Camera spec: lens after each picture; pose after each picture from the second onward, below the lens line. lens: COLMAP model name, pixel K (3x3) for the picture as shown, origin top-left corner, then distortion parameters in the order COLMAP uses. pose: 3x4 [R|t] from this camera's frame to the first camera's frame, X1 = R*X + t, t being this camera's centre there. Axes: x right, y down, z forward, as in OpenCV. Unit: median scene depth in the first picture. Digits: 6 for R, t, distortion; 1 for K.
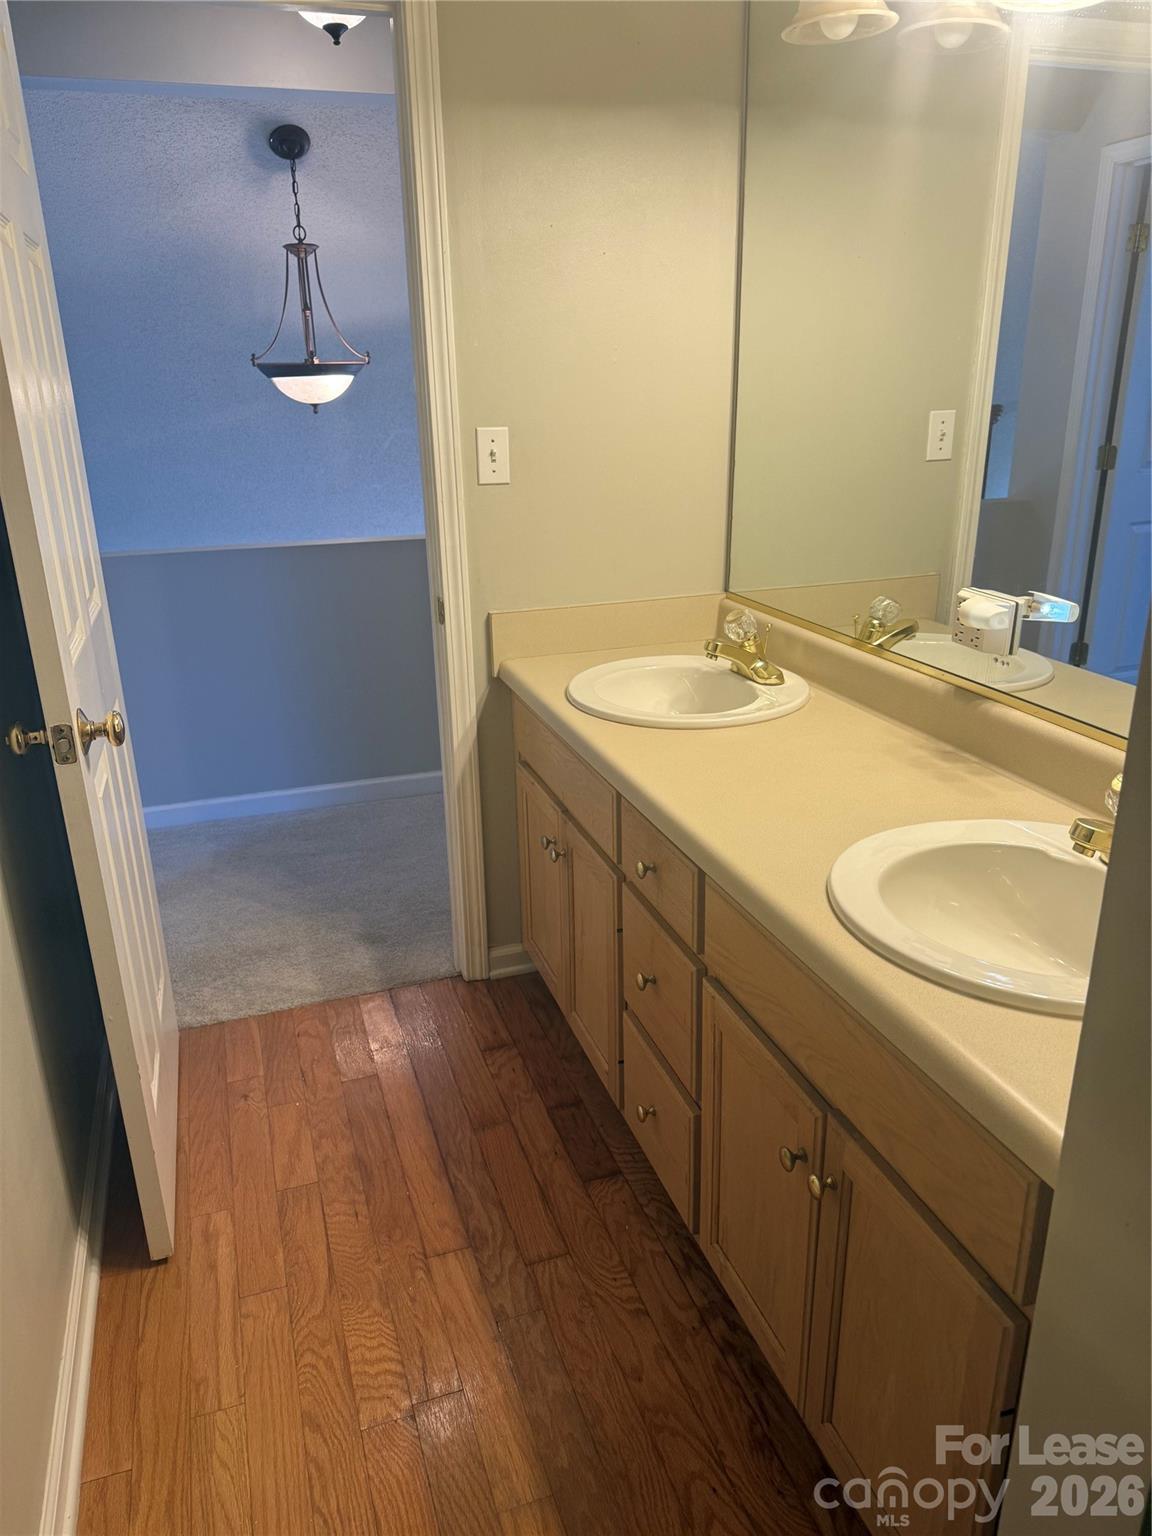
lens RADIAL K [[1080.1, 0, 571.8], [0, 1080.1, 772.4], [0, 0, 1]] dist [0.045845, -0.067377]
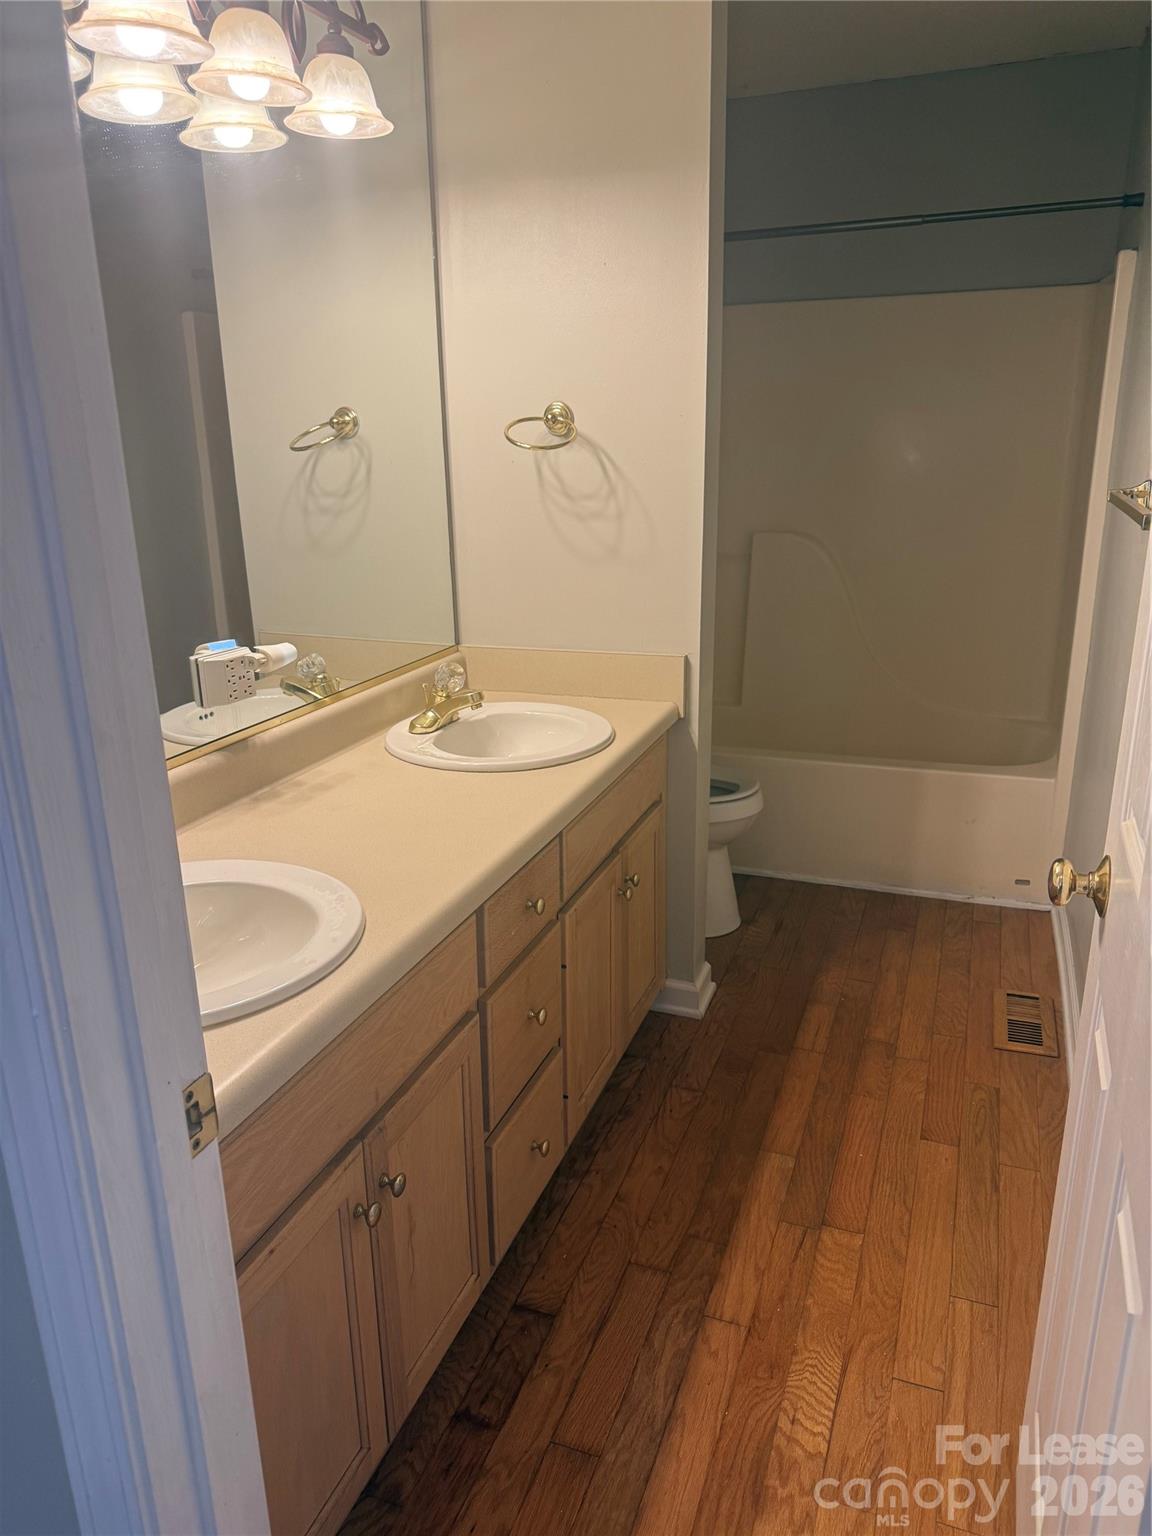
lens RADIAL K [[1080.1, 0, 571.8], [0, 1080.1, 772.4], [0, 0, 1]] dist [0.045845, -0.067377]
pose [[-0.774345, -0.158000, 0.612720, -0.558832], [0.244899, 0.818026, 0.520440, -0.533937], [-0.583450, 0.553054, -0.594741, 1.478136]]
